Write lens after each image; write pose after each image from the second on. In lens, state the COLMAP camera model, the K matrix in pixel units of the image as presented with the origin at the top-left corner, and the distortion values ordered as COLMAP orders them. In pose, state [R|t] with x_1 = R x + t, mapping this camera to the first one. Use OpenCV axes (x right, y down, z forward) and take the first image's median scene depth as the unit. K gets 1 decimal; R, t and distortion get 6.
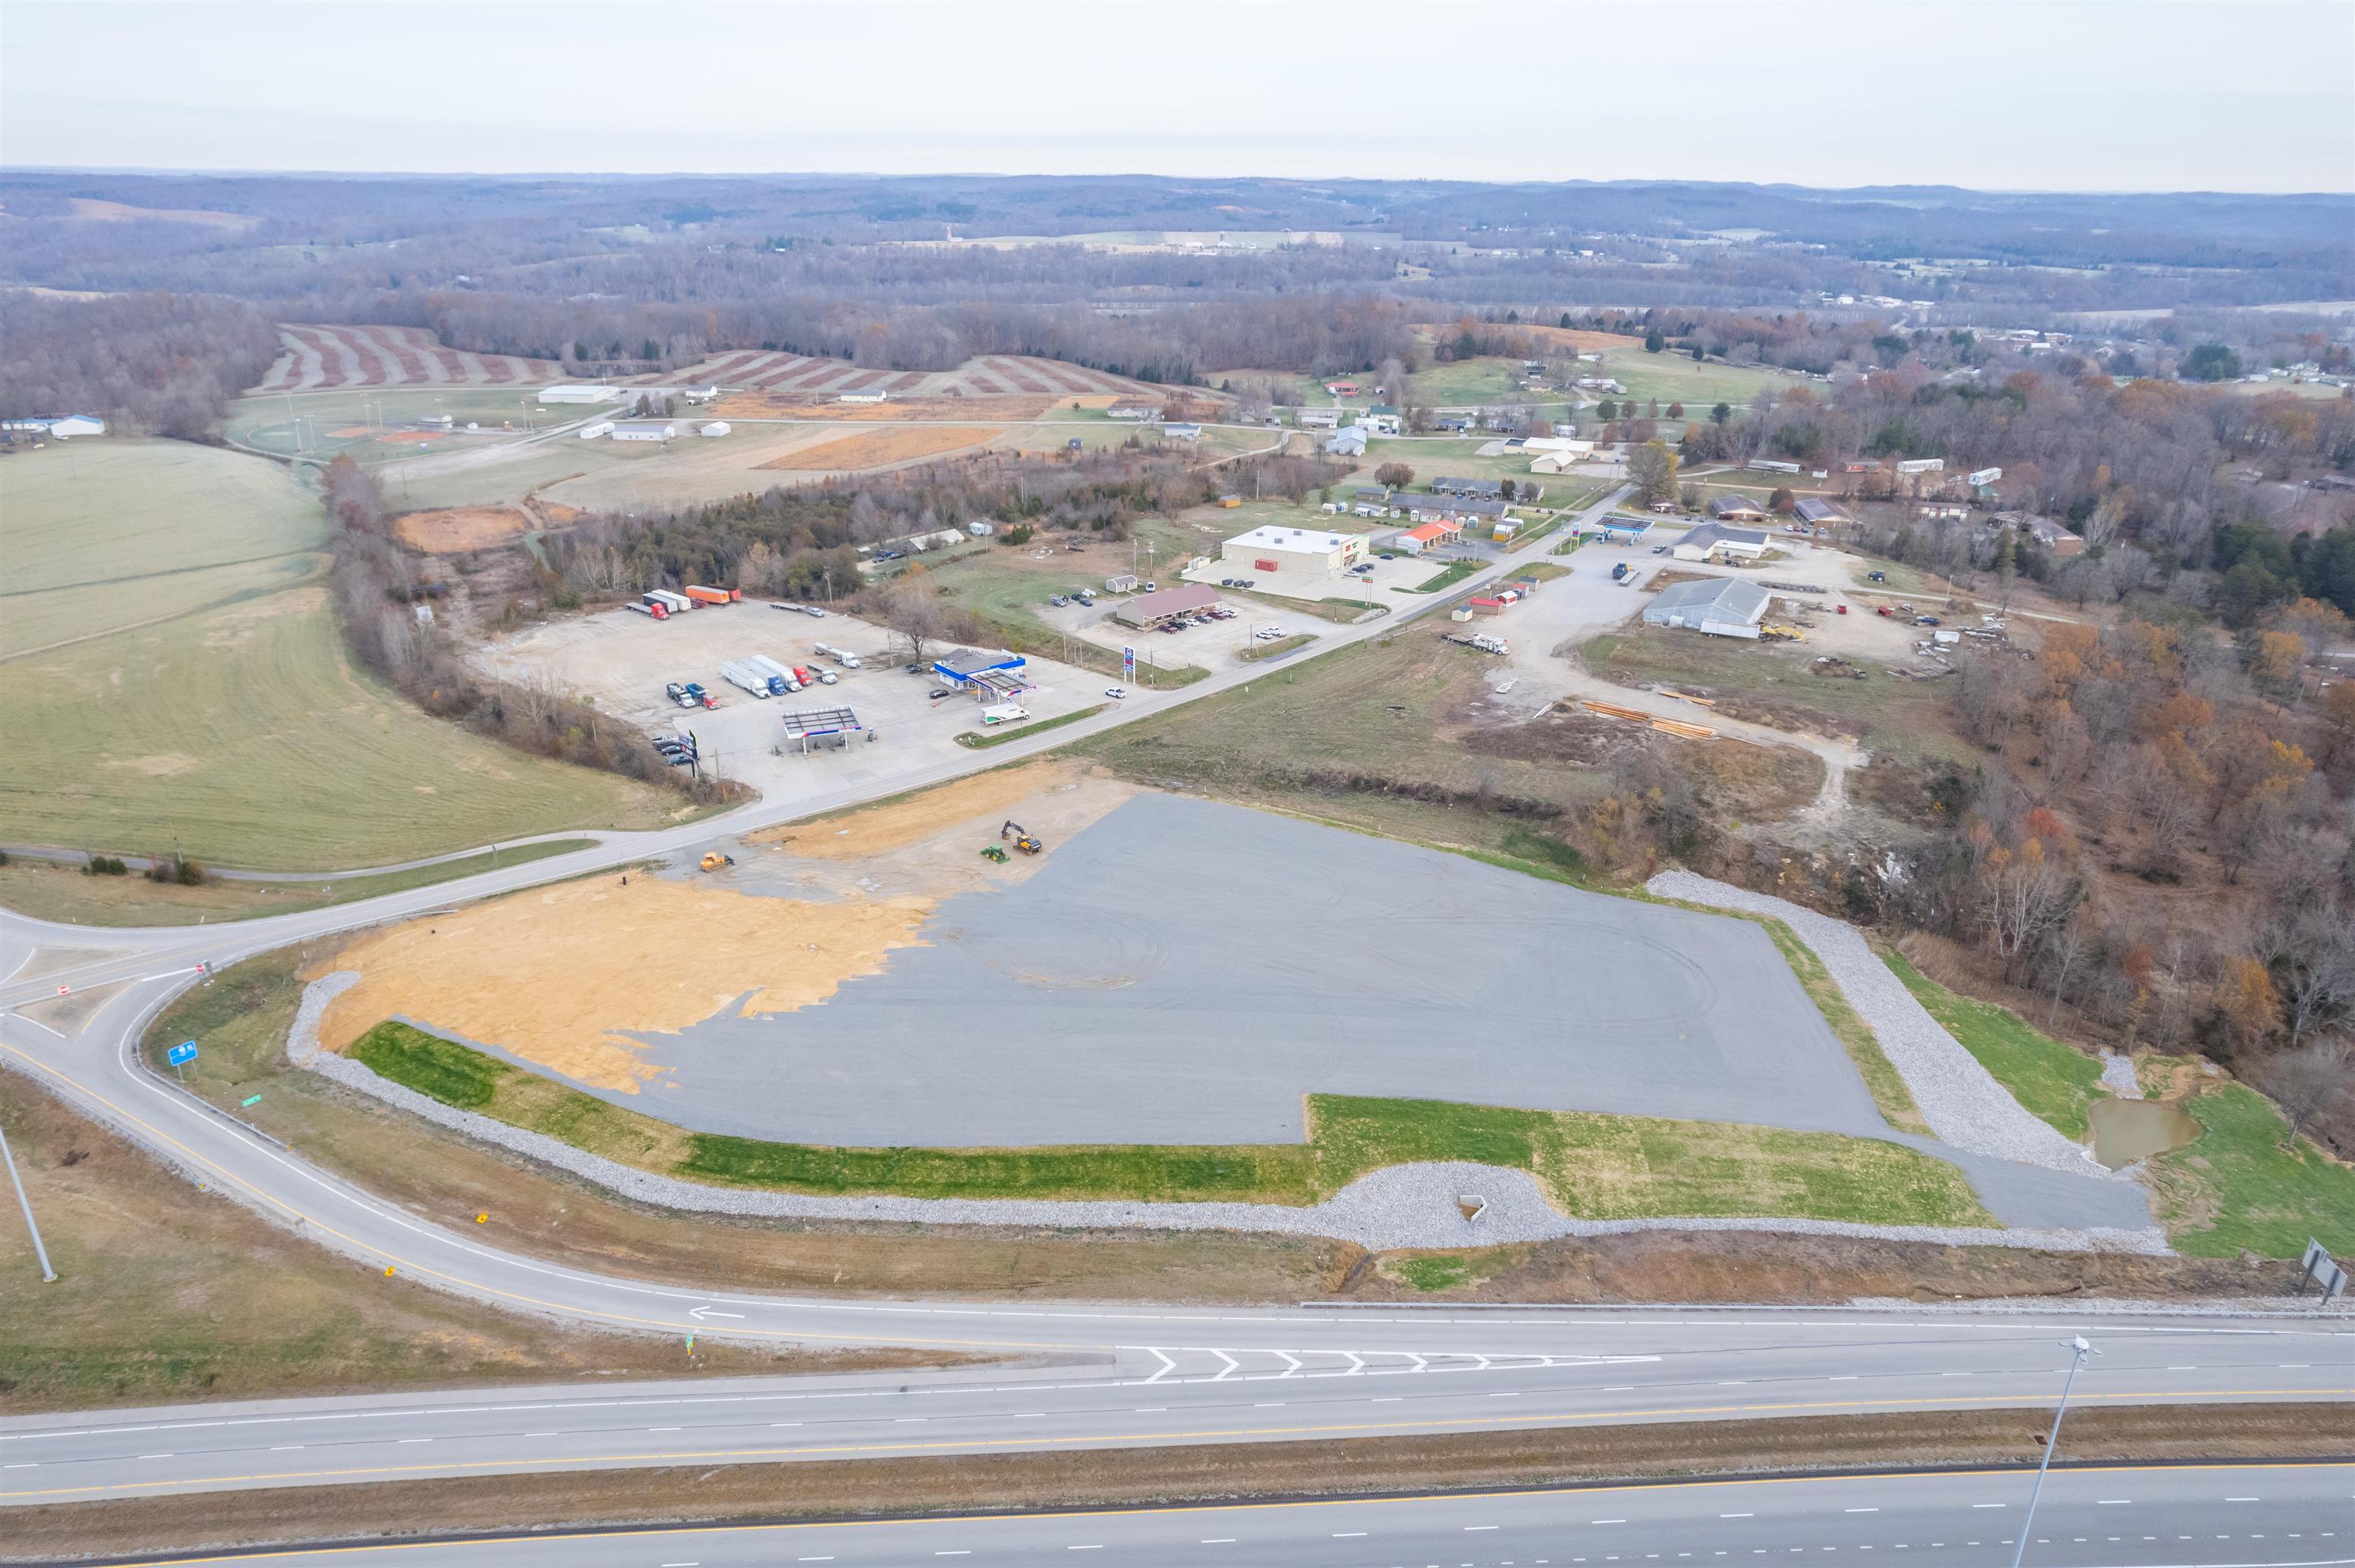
lens RADIAL K [[1505.7, 0, 1182.9], [0, 1505.7, 790.2], [0, 0, 1]] dist [-0.066200, 0.066156]
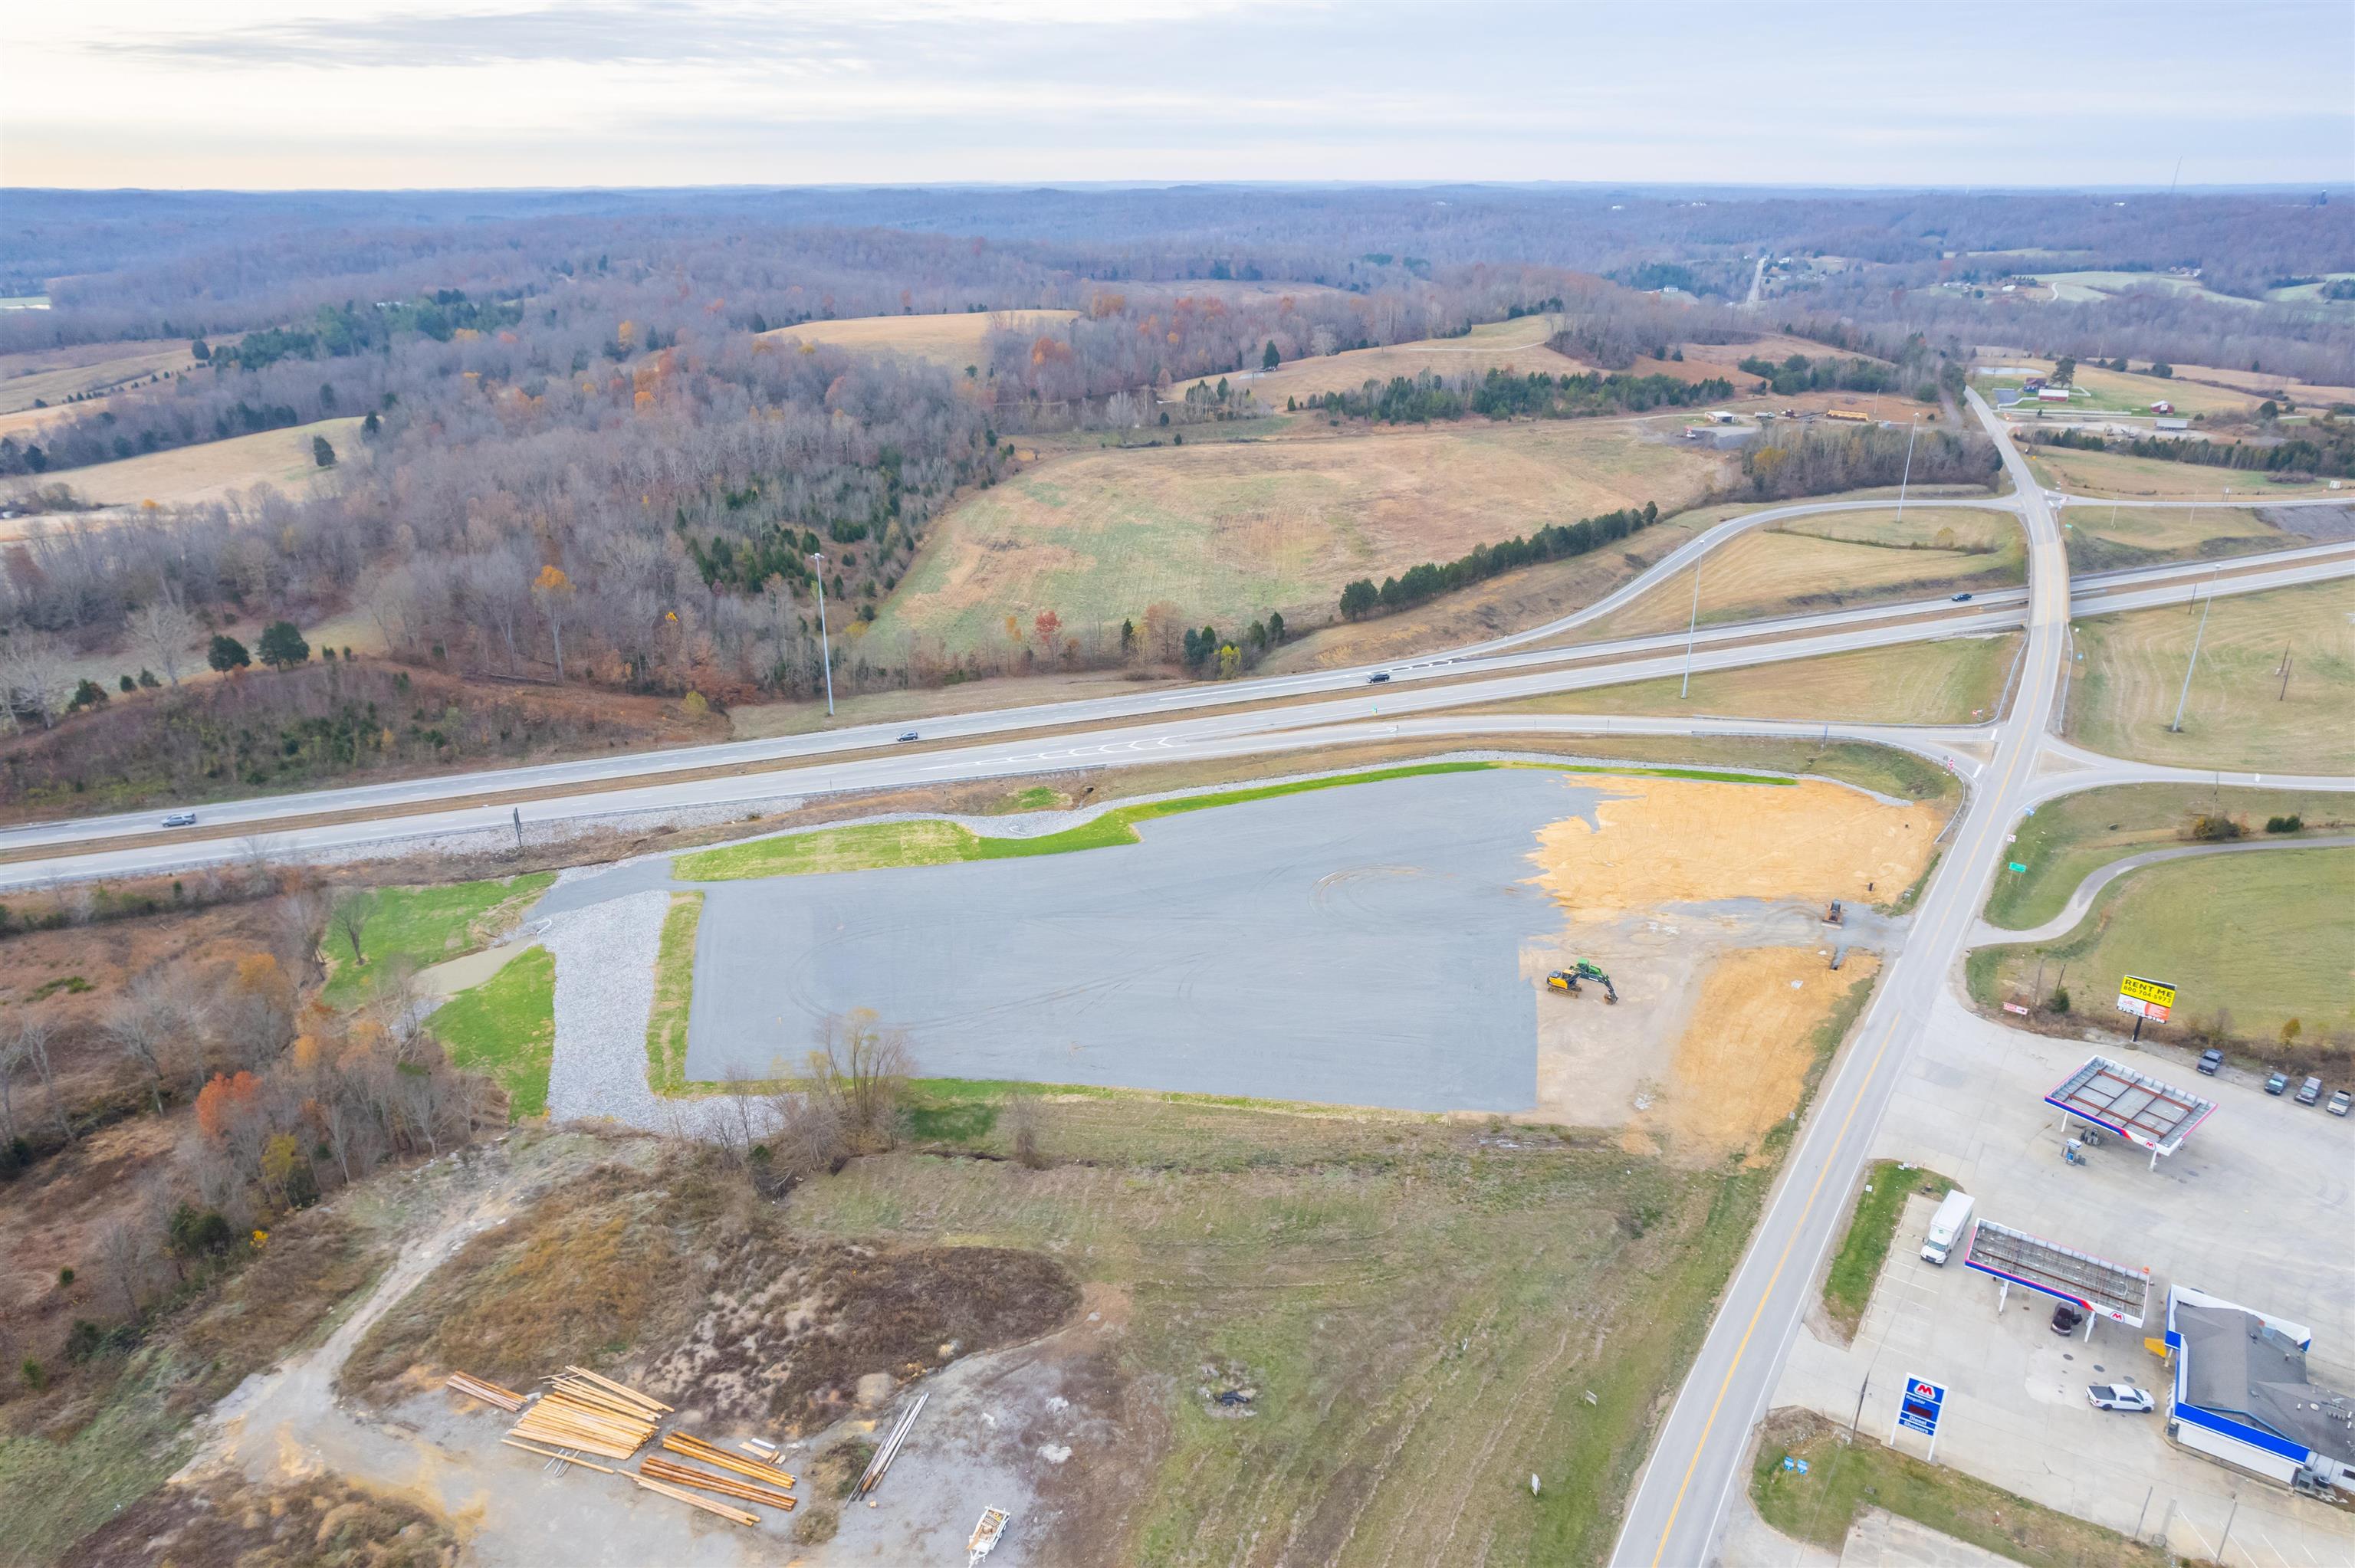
lens RADIAL K [[1505.7, 0, 1180.1], [0, 1505.7, 788.2], [0, 0, 1]] dist [-0.066200, 0.066156]
pose [[-0.955734, 0.105167, -0.274794, 0.294313], [-0.119205, 0.715457, 0.688412, -0.545280], [0.269002, 0.690696, -0.671251, 1.329037]]
